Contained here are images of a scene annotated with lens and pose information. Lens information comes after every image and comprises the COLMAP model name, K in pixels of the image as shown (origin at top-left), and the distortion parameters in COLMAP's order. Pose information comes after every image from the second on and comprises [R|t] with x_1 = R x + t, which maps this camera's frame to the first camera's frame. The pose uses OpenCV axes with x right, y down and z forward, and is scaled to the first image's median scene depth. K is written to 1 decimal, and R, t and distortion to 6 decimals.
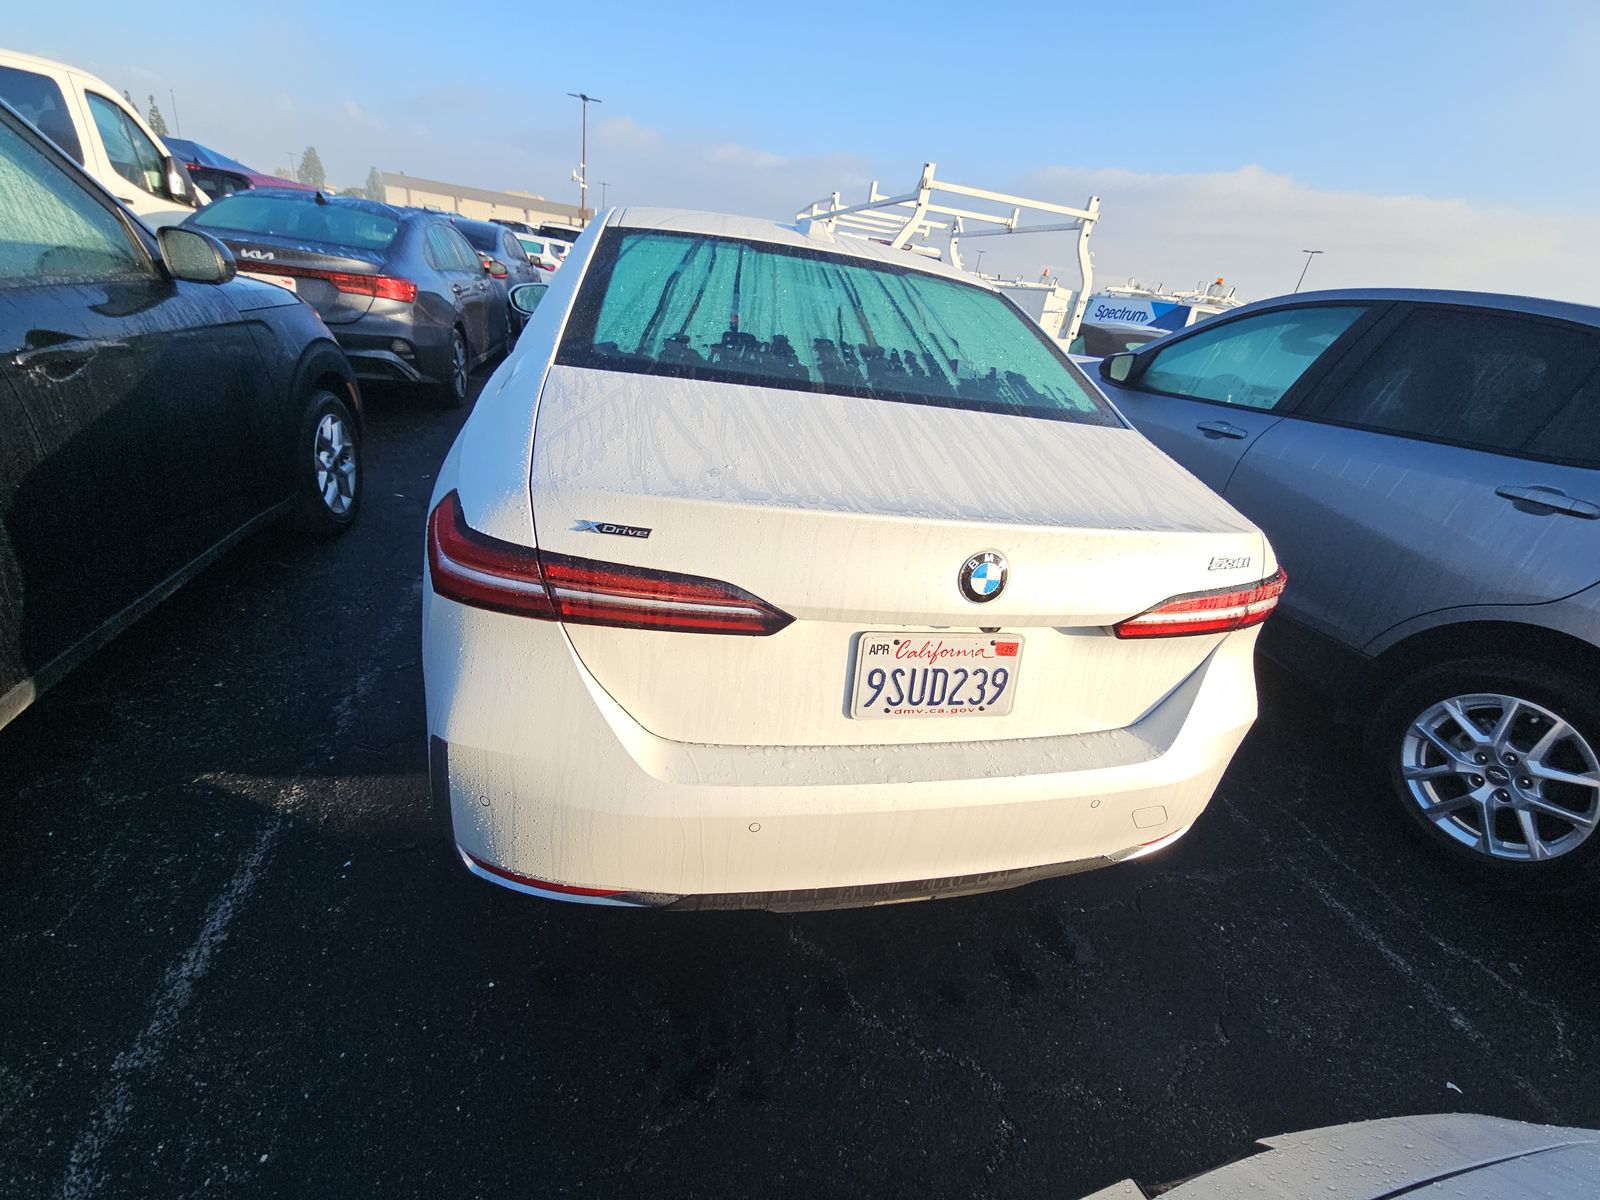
lens RADIAL K [[658.2, 0, 815.6], [0, 658.2, 586.8], [0, 0, 1]] dist [-0.002295, 0.000228]
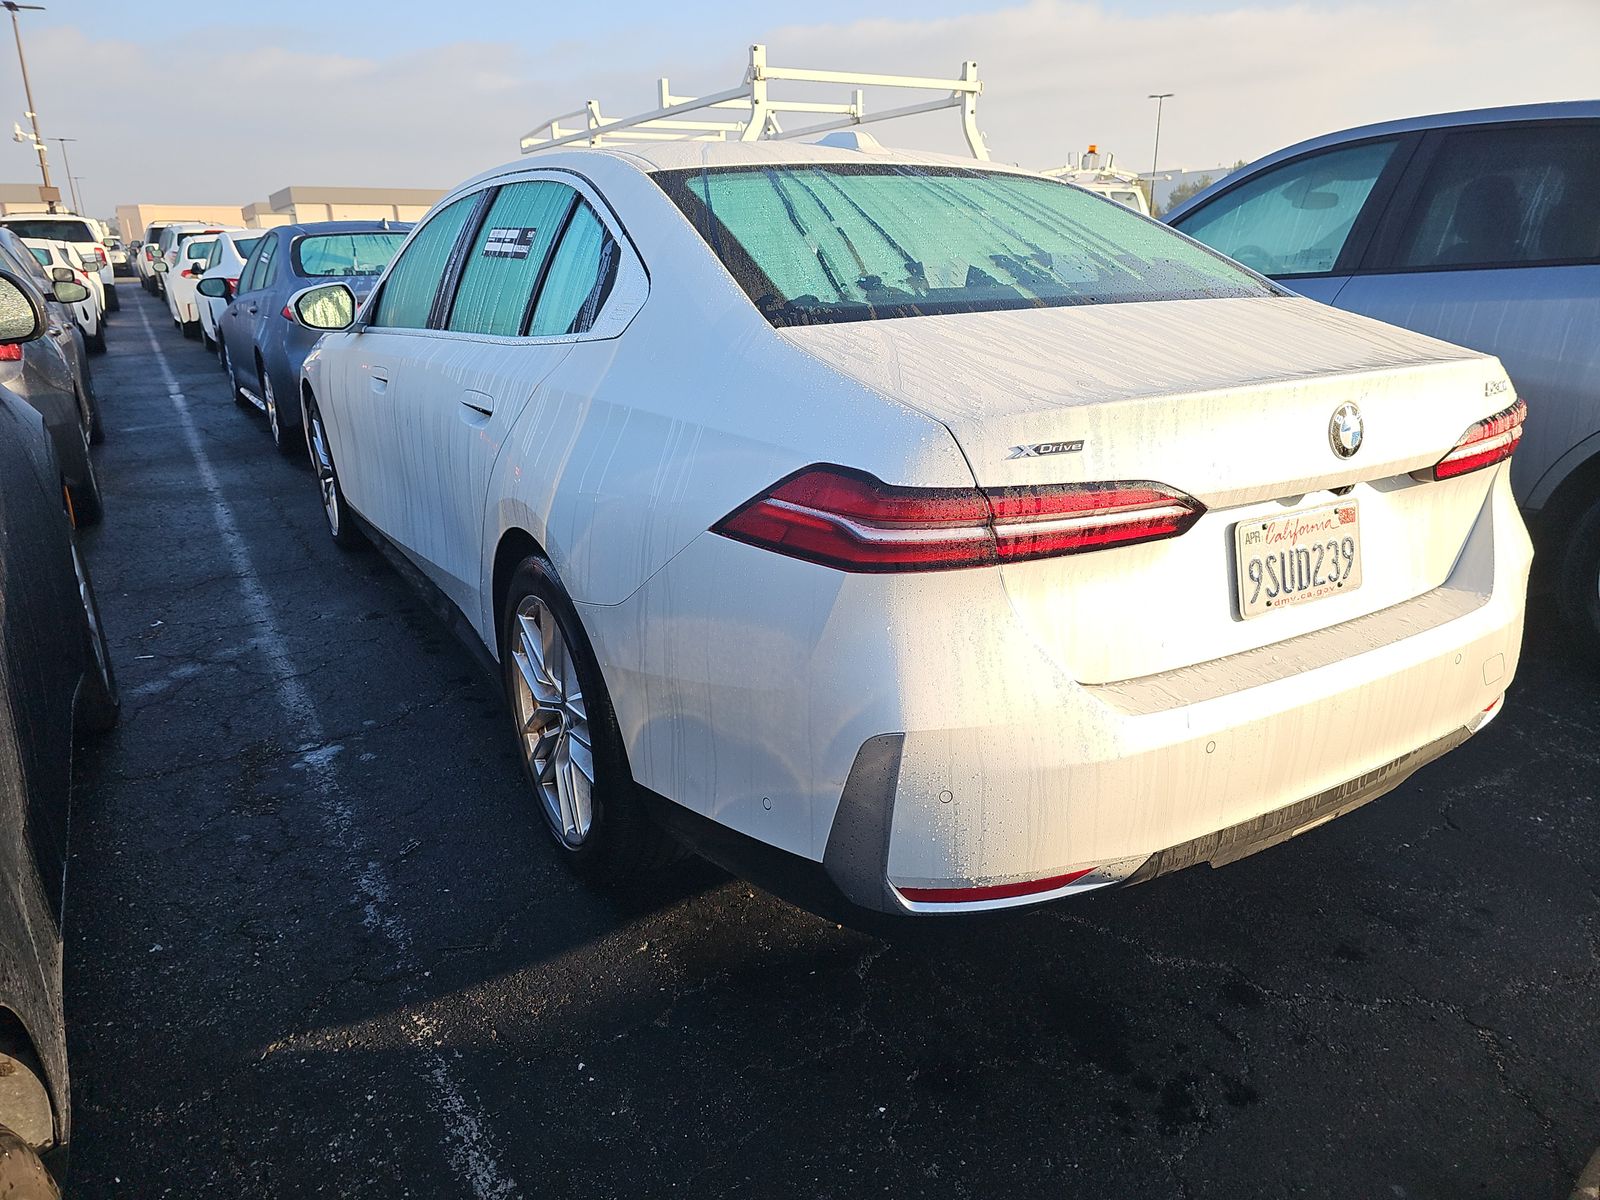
lens RADIAL K [[1102.8, 0, 801.0], [0, 1102.8, 603.5], [0, 0, 1]] dist [0.038339, -0.041091]
pose [[0.936142, -0.241347, 0.255715, -0.801340], [0.265951, 0.961730, -0.065920, 0.100801], [-0.230019, 0.129718, 0.964502, -0.317085]]
